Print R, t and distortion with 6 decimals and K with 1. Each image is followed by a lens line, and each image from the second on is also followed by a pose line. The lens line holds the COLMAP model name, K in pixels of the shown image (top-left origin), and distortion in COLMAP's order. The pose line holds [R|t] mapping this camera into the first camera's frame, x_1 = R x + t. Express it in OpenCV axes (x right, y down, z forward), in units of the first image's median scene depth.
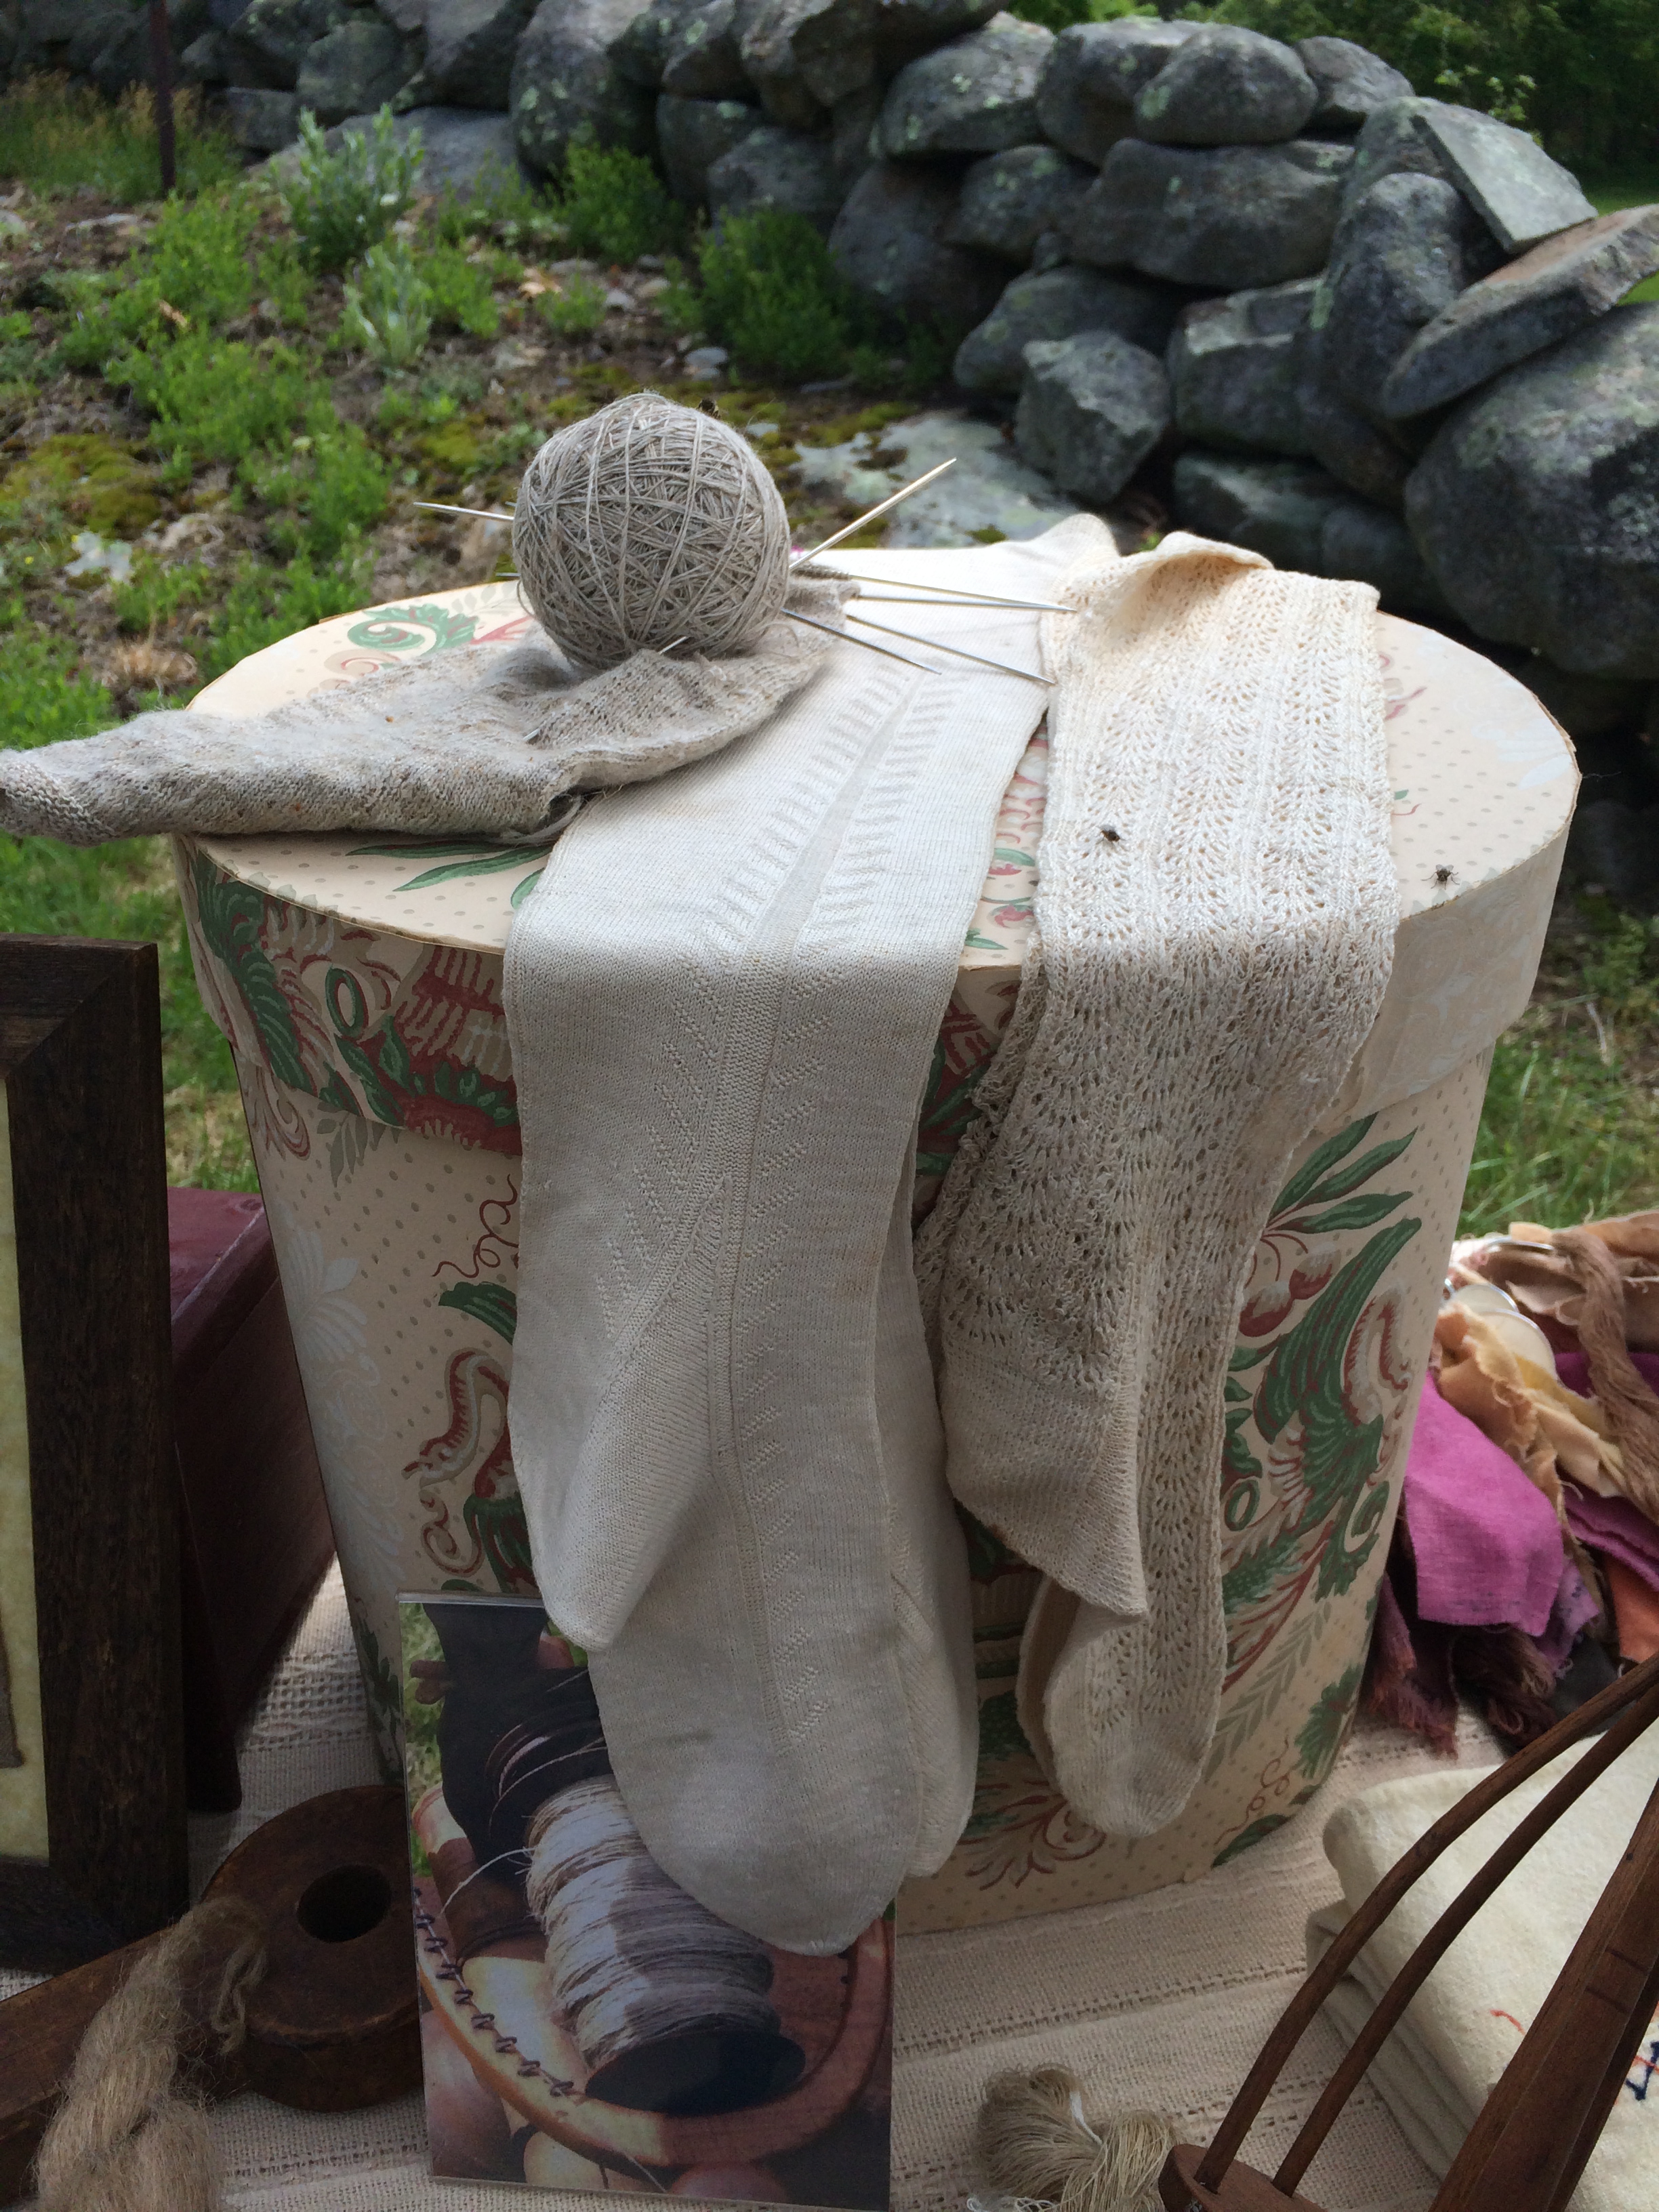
lens RADIAL K [[1910.3, 0, 831.8], [0, 1910.3, 1113.8], [0, 0, 1]] dist [0.082173, -0.081502]
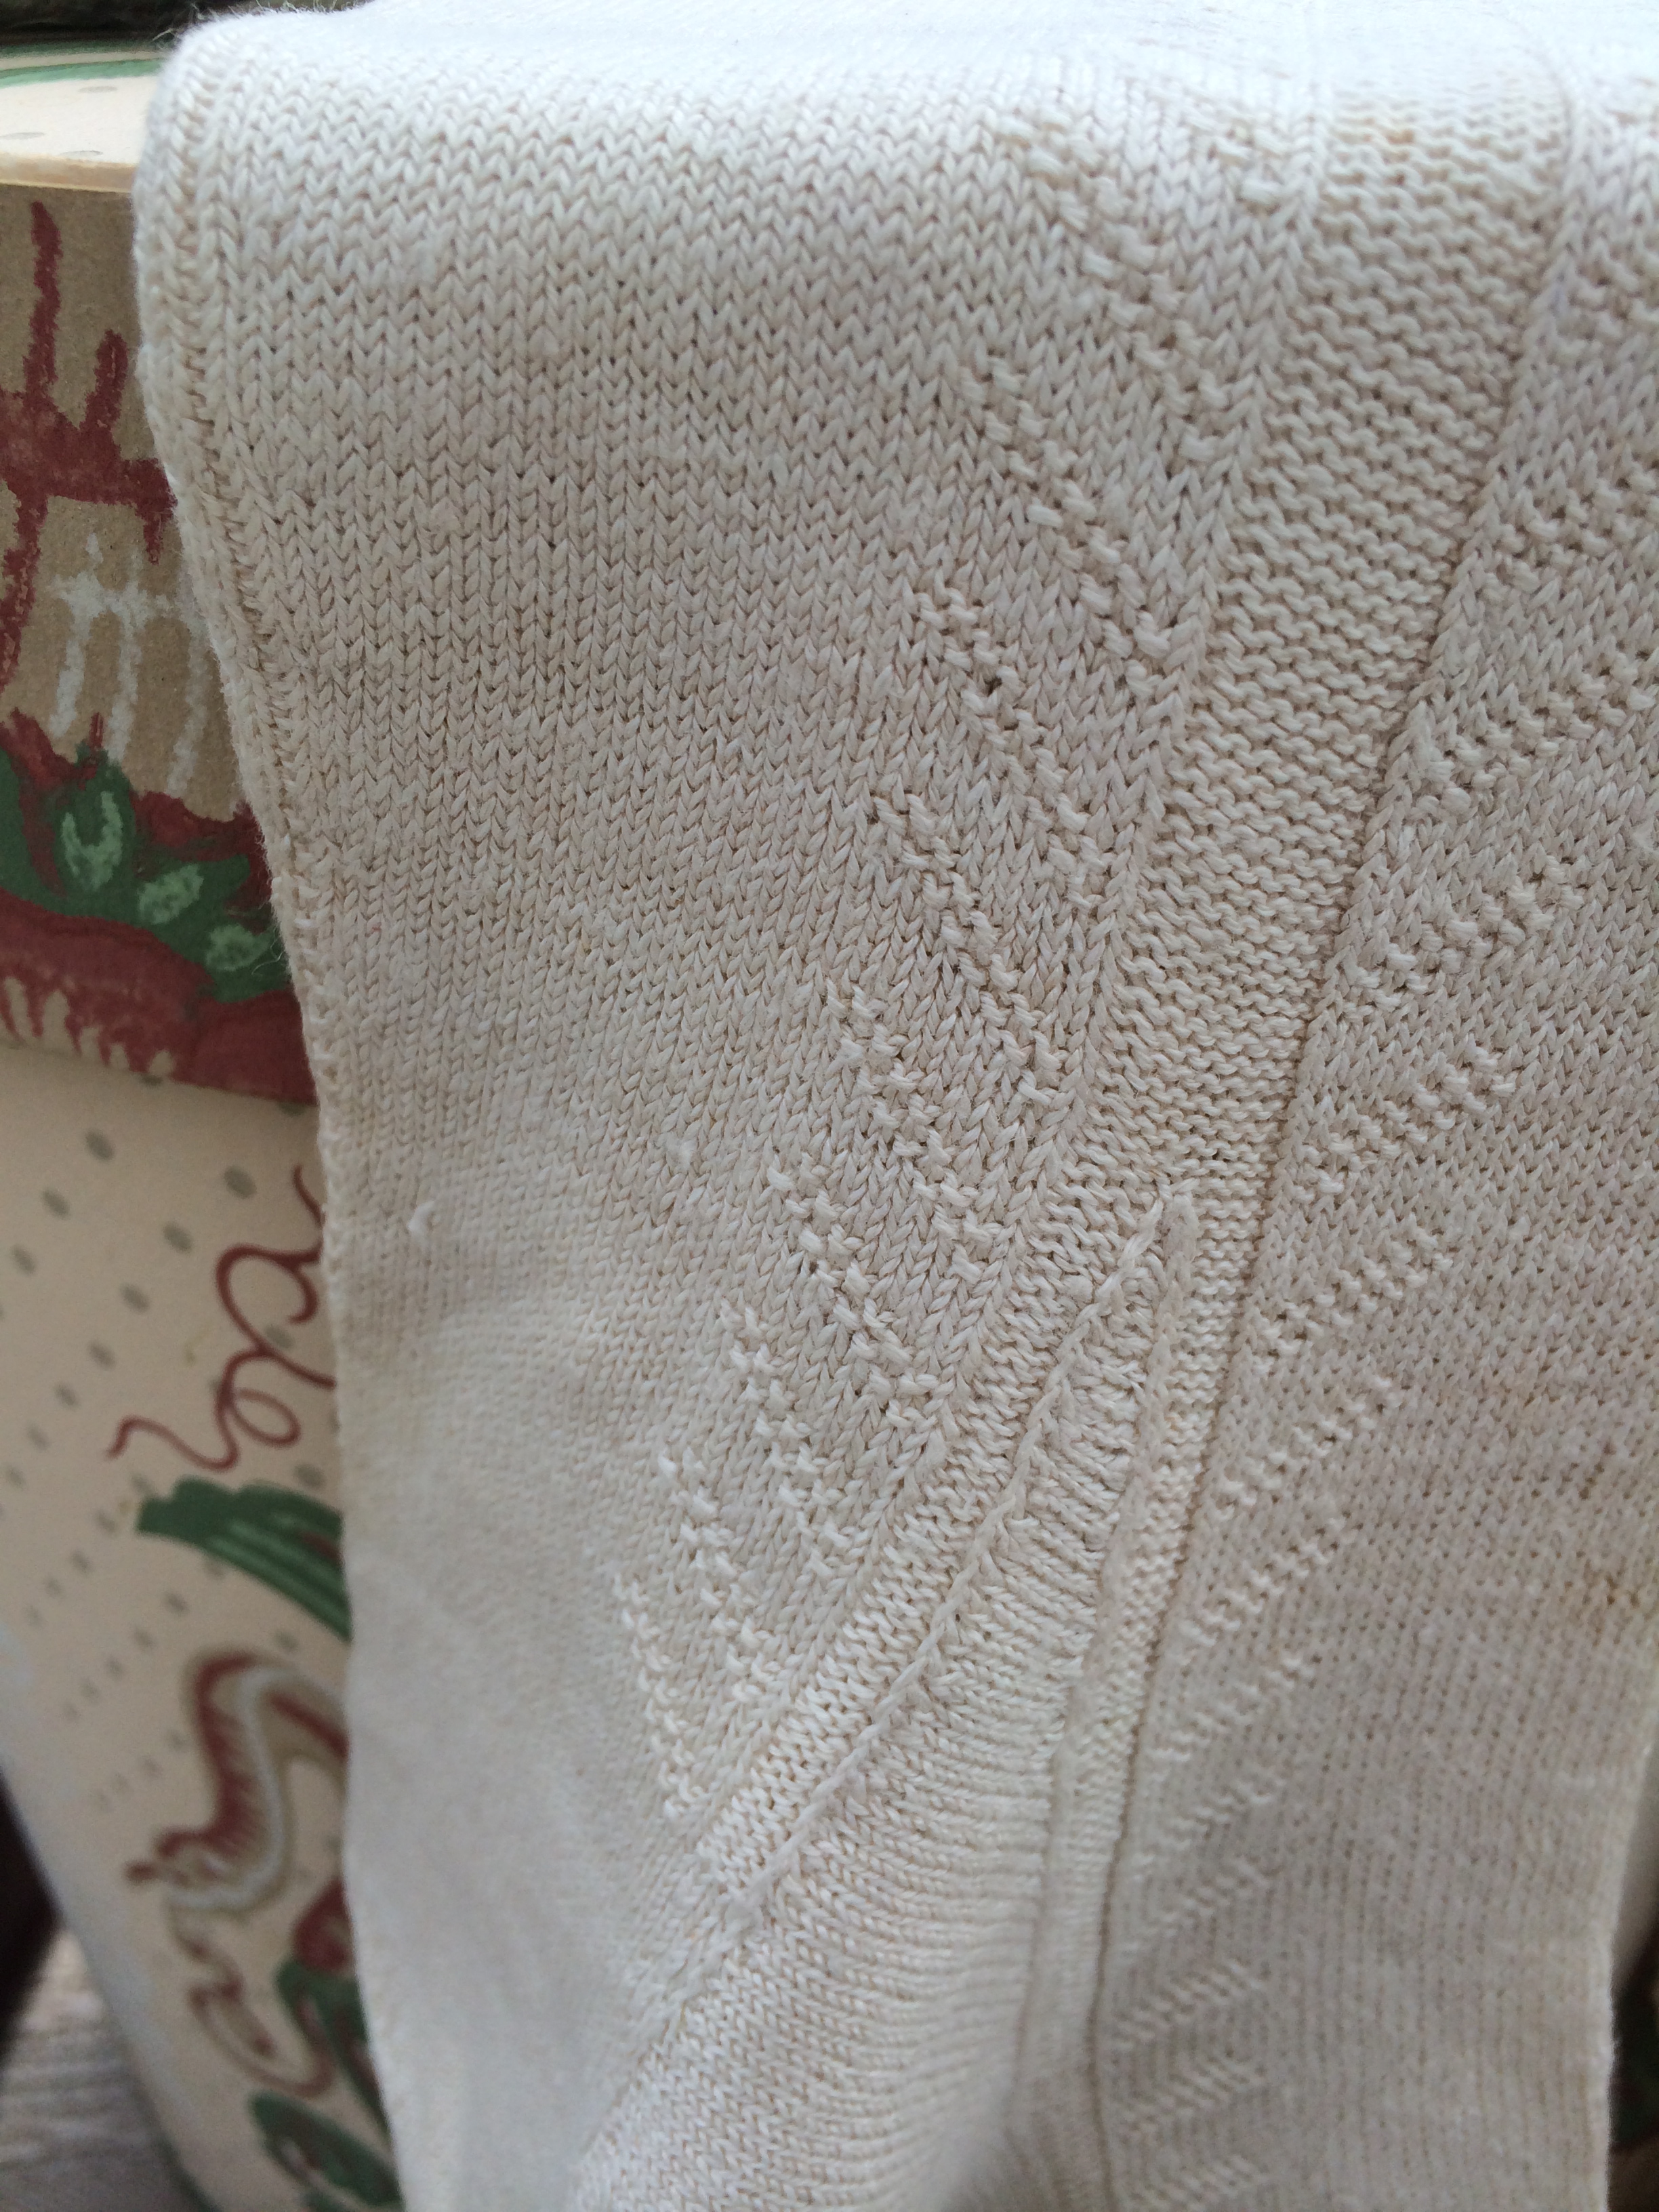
lens RADIAL K [[1910.3, 0, 826.3], [0, 1910.3, 1102.5], [0, 0, 1]] dist [0.082173, -0.081502]
pose [[0.999767, -0.020264, 0.007379, -0.090720], [0.019705, 0.997405, 0.069246, 0.003843], [-0.008763, -0.069084, 0.997572, 0.707795]]
